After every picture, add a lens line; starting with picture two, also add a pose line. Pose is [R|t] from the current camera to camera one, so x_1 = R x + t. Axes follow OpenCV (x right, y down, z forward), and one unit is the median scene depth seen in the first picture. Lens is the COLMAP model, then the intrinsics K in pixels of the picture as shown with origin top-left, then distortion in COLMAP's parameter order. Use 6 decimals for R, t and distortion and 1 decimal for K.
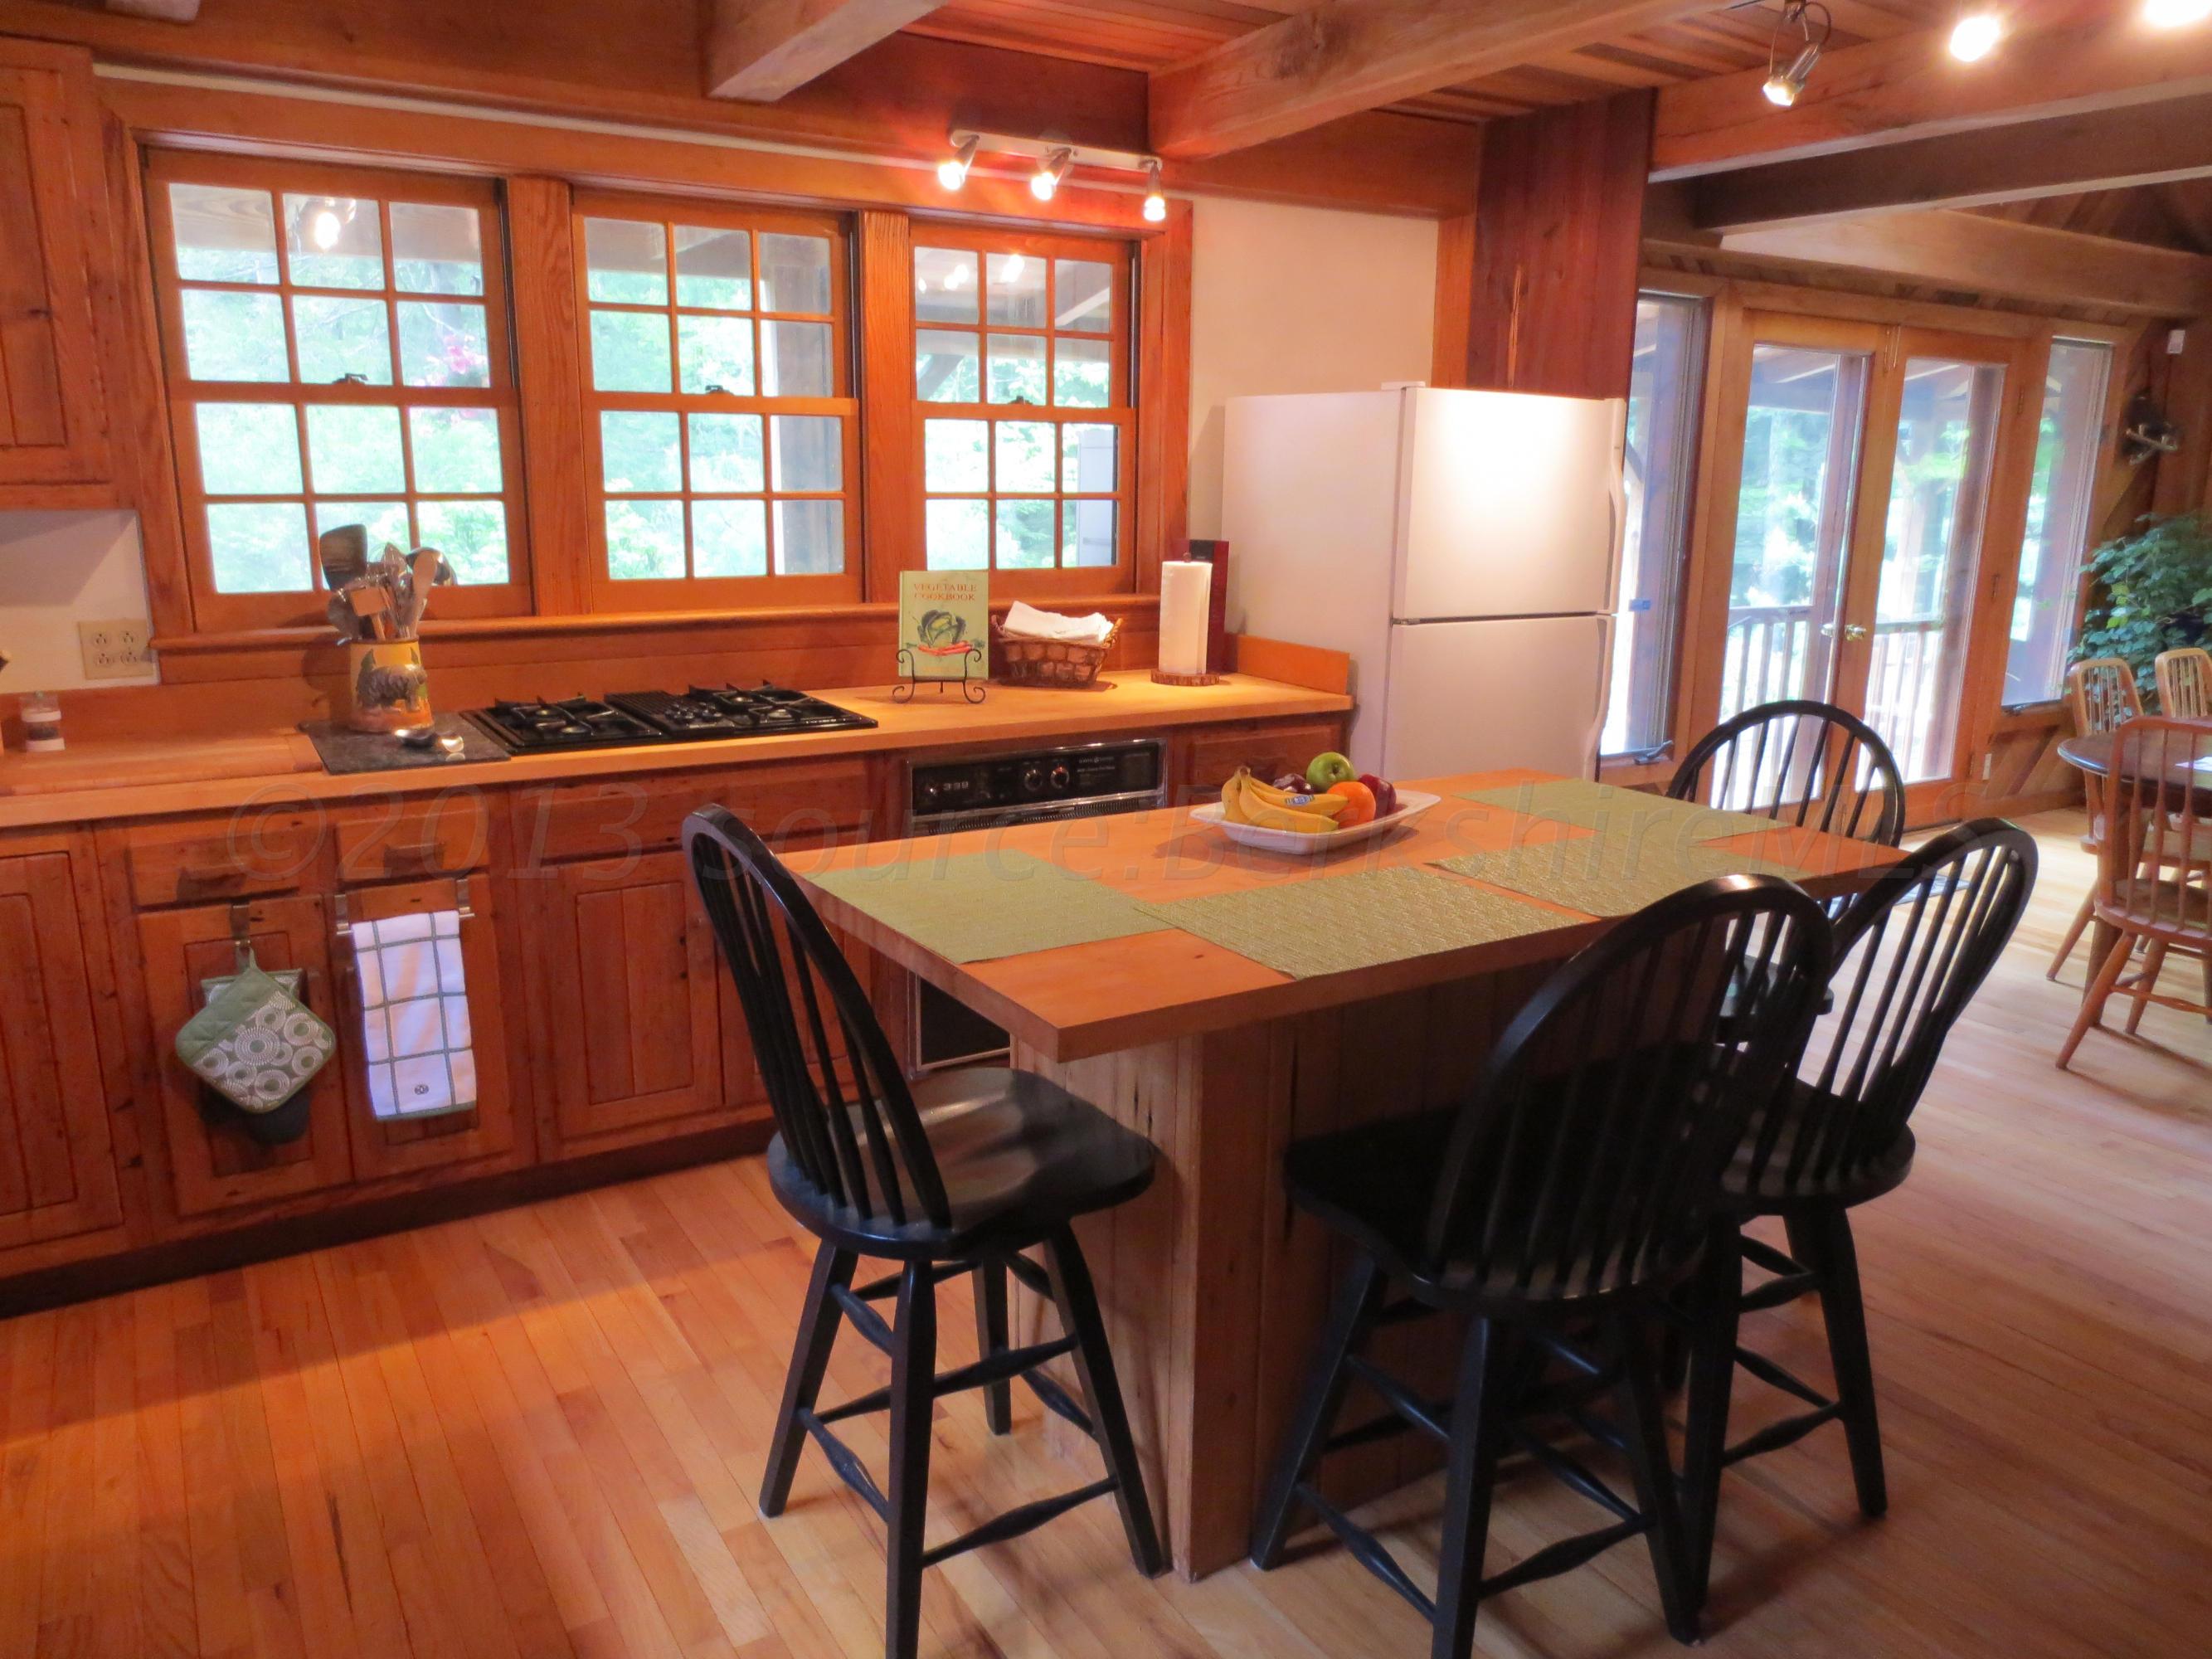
lens RADIAL K [[1546.5, 0, 1104.3], [0, 1546.5, 827.0], [0, 0, 1]] dist [-0.020406, -0.002963]
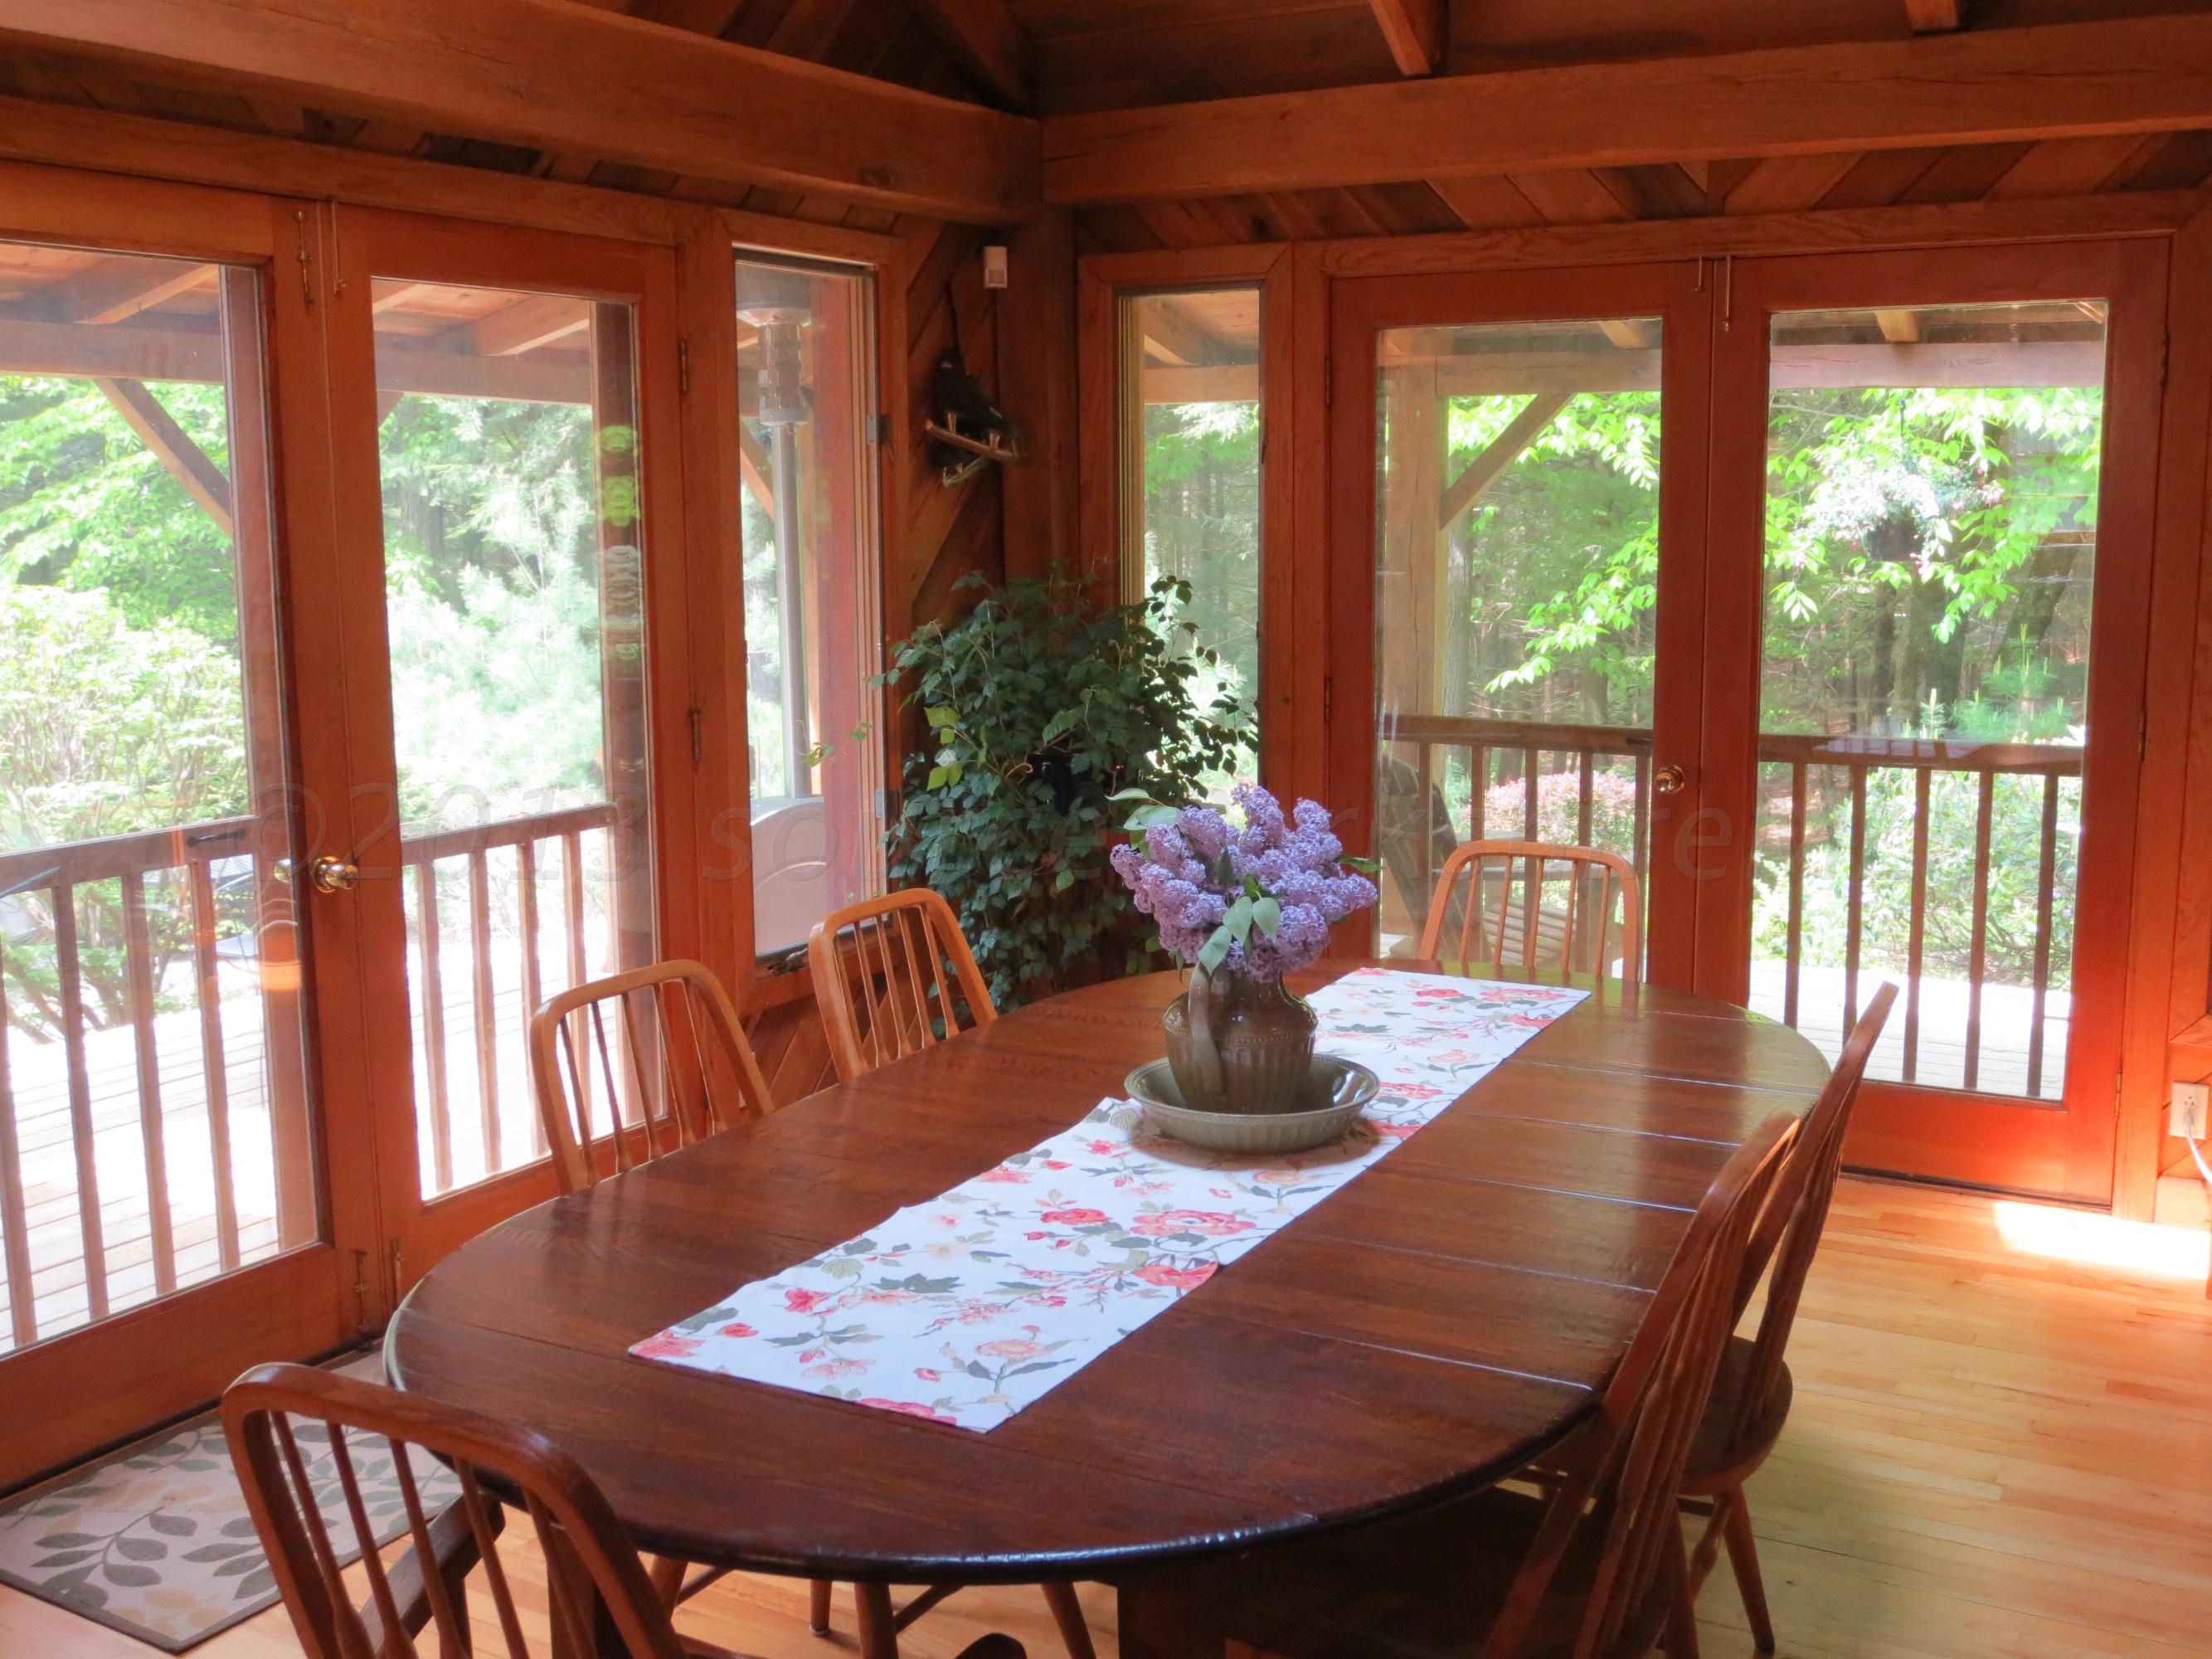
lens RADIAL K [[2206.4, 0, 1107.6], [0, 2206.4, 831.8], [0, 0, 1]] dist [-0.048982, 0.000000]
pose [[0.877989, -0.088856, 0.470361, 0.351409], [0.125014, 0.991082, -0.046129, -0.072938], [-0.462067, 0.099302, 0.881268, 0.300363]]
